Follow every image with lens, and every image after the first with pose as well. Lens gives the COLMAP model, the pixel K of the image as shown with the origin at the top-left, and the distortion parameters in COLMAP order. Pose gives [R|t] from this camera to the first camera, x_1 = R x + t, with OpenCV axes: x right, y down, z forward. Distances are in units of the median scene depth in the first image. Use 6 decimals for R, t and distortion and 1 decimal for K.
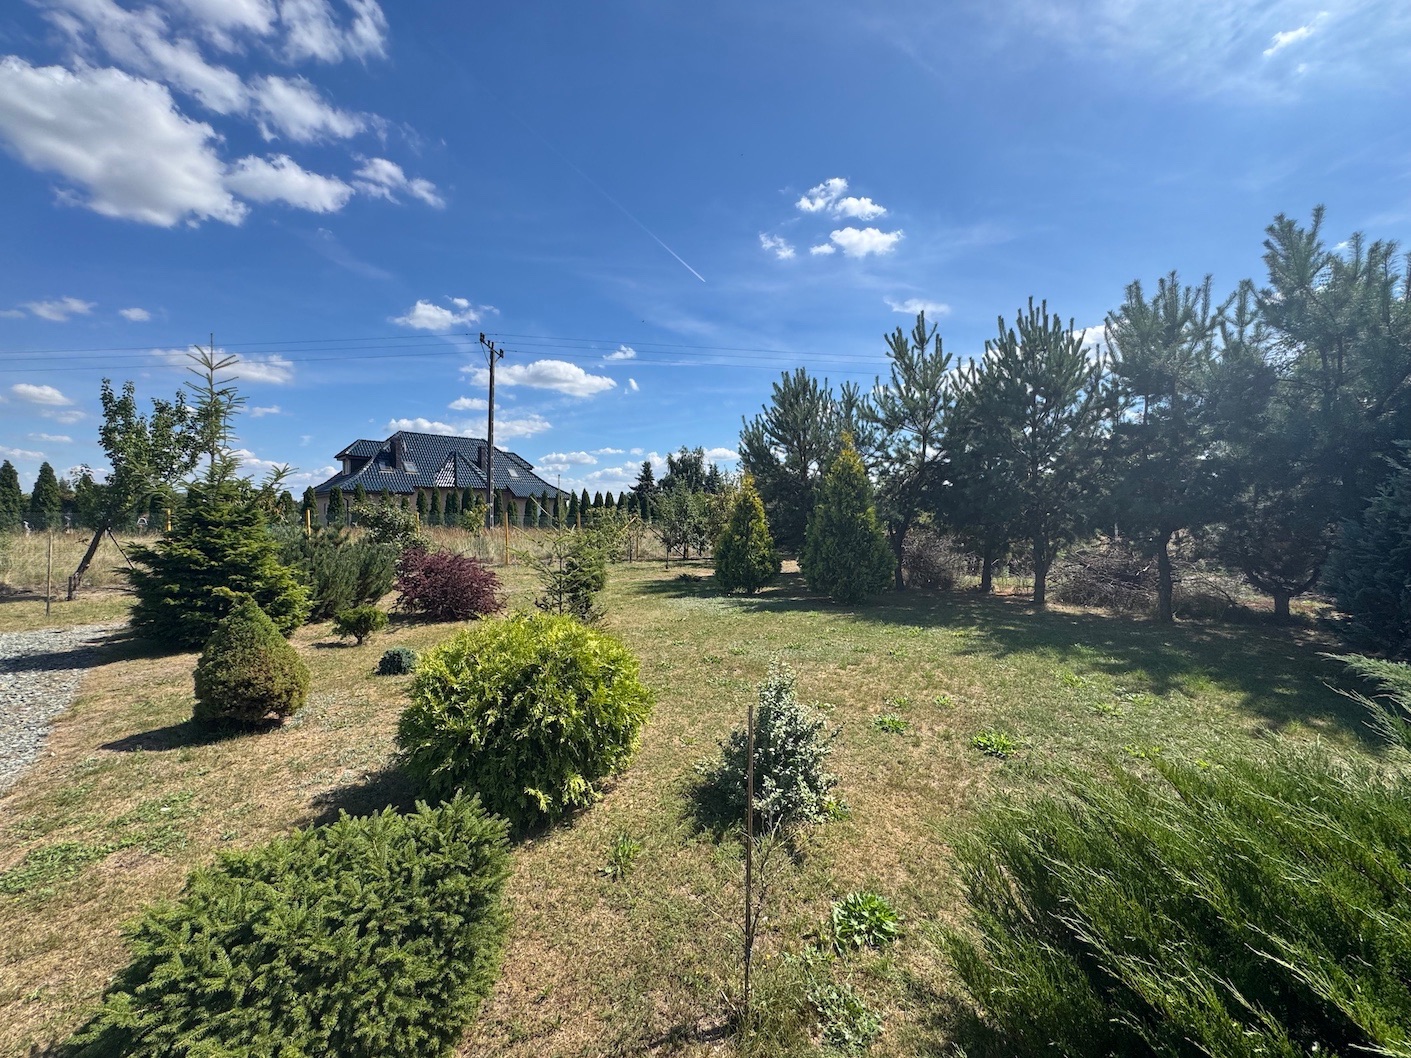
lens RADIAL K [[565.6, 0, 705.5], [0, 565.6, 529.0], [0, 0, 1]] dist [-0.000222, 0.000655]
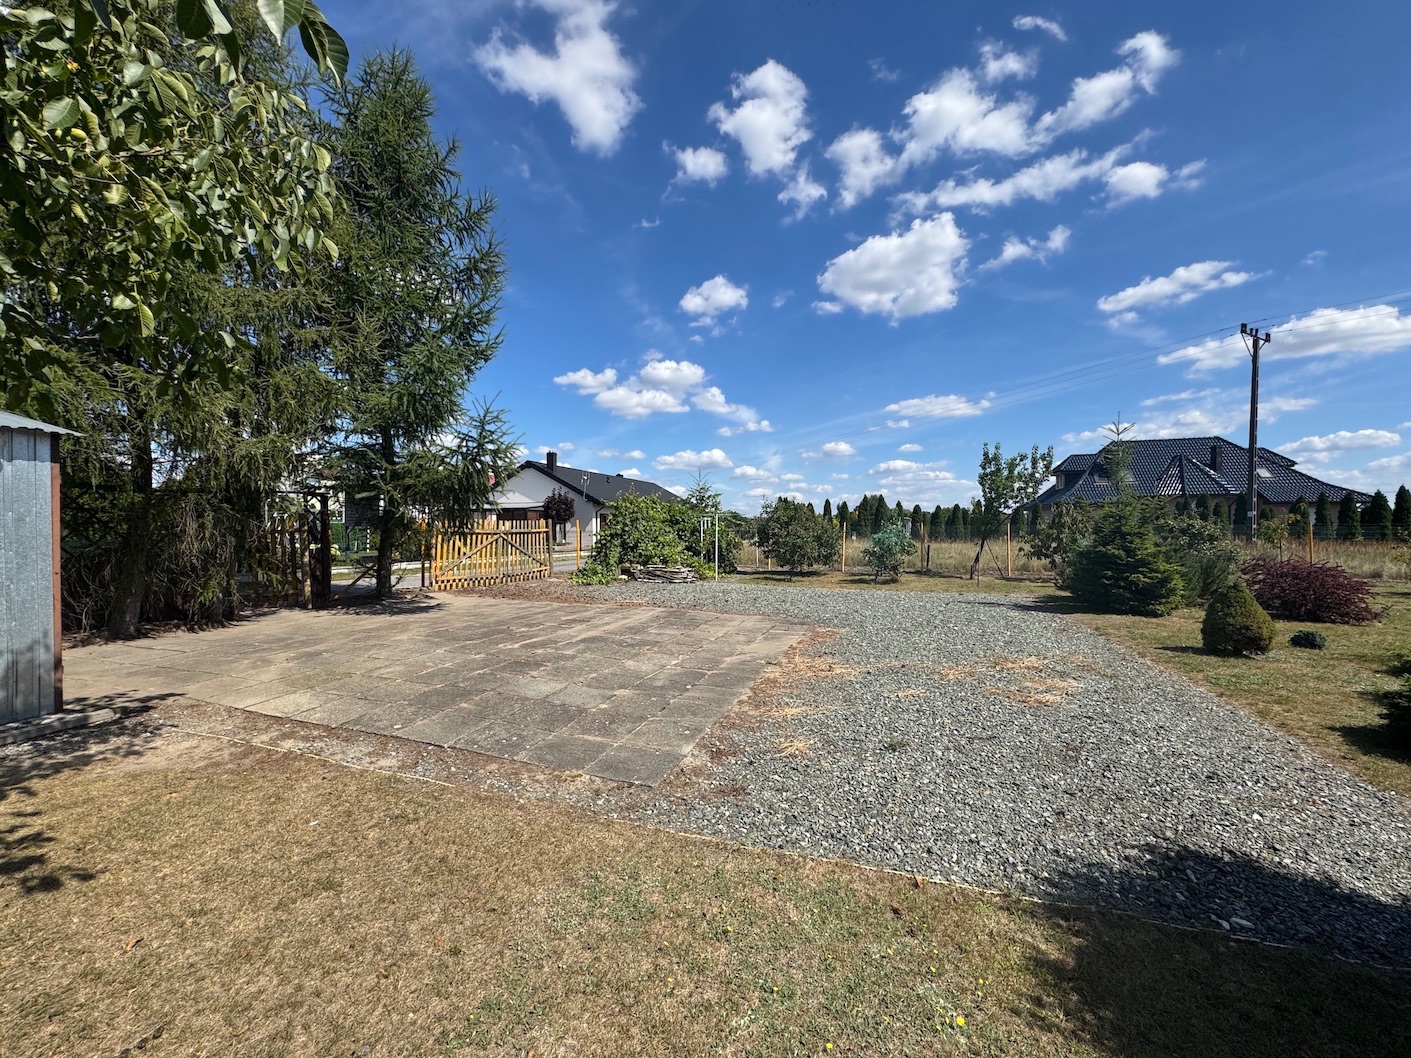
lens RADIAL K [[565.6, 0, 705.5], [0, 565.6, 529.0], [0, 0, 1]] dist [-0.000222, 0.000655]
pose [[0.475087, -0.006189, -0.879917, -0.022063], [-0.010722, 0.999860, -0.012822, 0.003909], [0.879874, 0.015526, 0.474954, -0.329430]]
